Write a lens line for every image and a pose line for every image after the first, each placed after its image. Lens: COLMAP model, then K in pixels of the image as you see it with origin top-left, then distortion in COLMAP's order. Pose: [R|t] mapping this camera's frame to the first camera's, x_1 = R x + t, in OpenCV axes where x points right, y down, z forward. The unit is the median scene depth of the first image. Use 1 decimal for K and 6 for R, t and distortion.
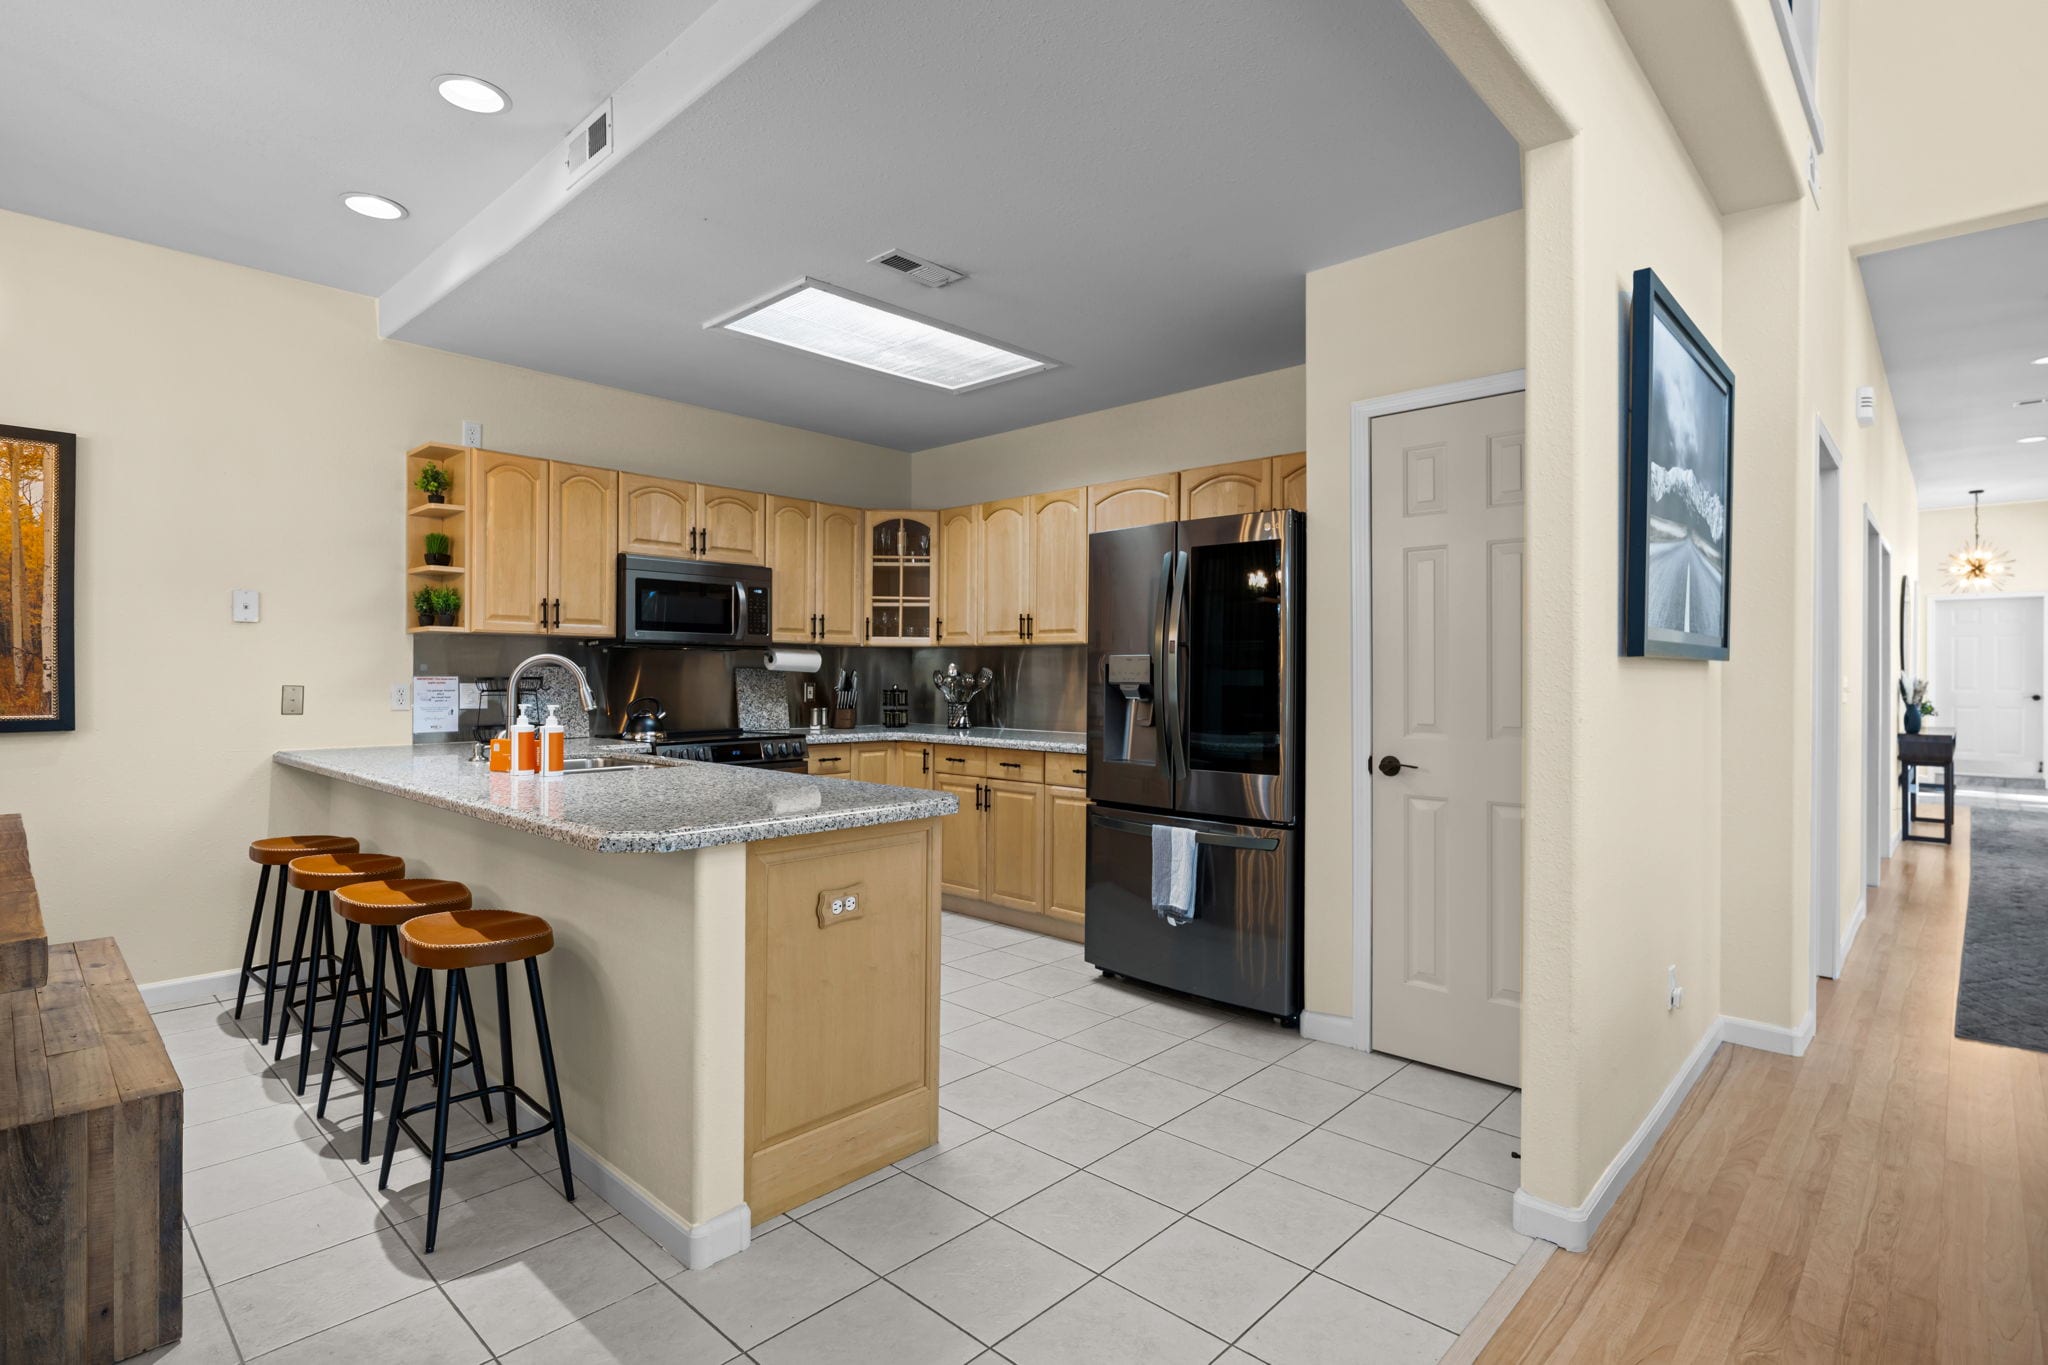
lens RADIAL K [[1020.0, 0, 1023.2], [0, 1020.0, 678.4], [0, 0, 1]] dist [0.000611, 0.000045]
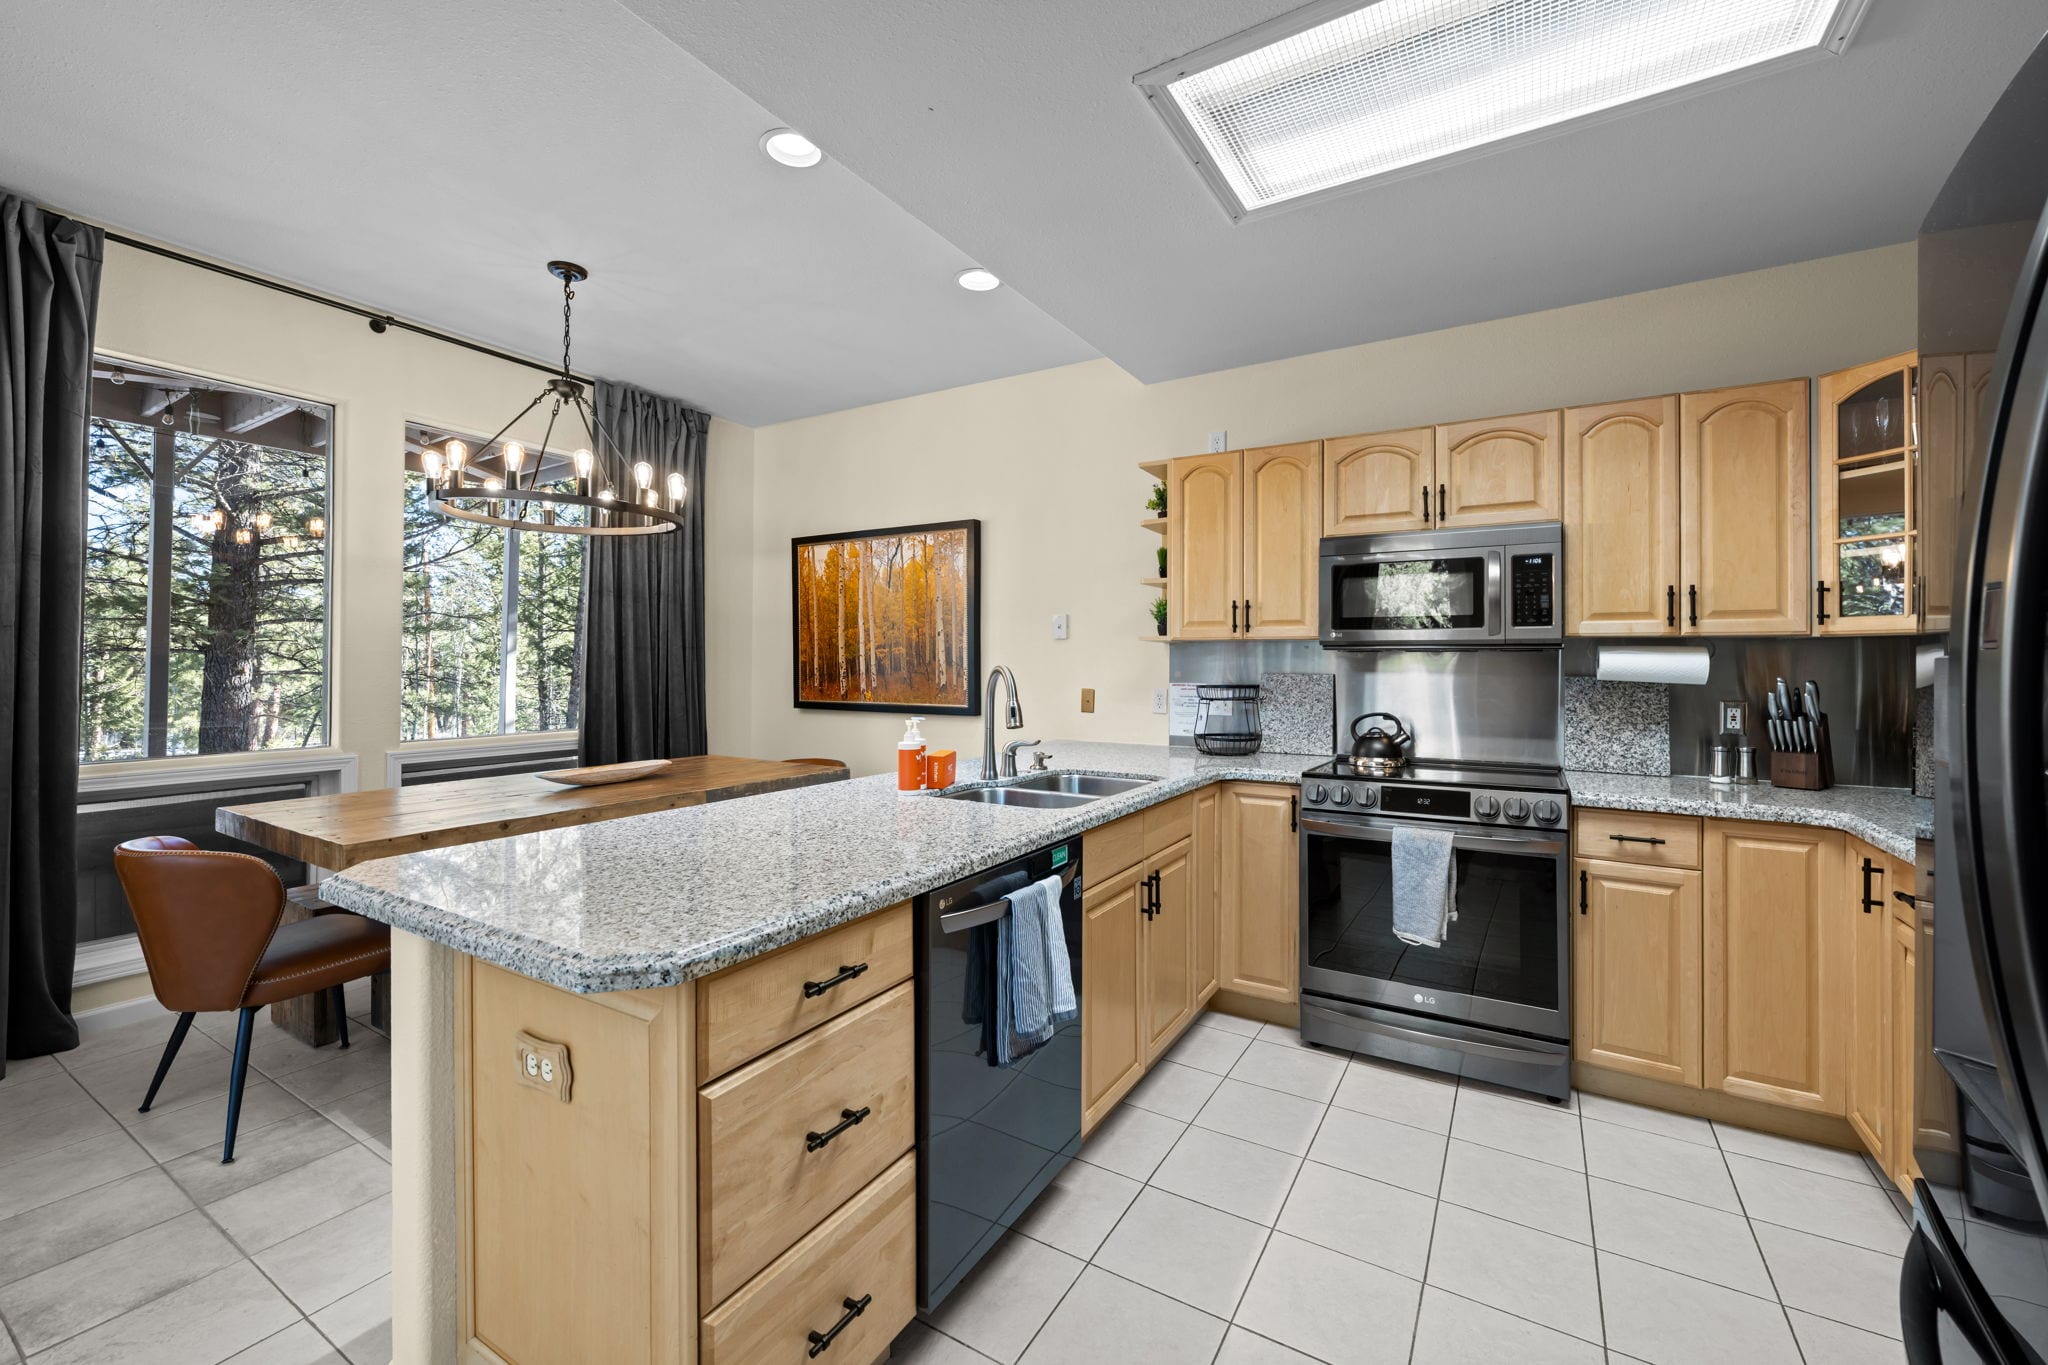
lens RADIAL K [[837.4, 0, 1010.1], [0, 837.4, 645.8], [0, 0, 1]] dist [-0.002201, -0.000145]
pose [[0.201244, -0.023410, -0.979261, 0.191928], [-0.004519, 0.999682, -0.024827, -0.014861], [0.979531, 0.009422, 0.201074, 0.536898]]
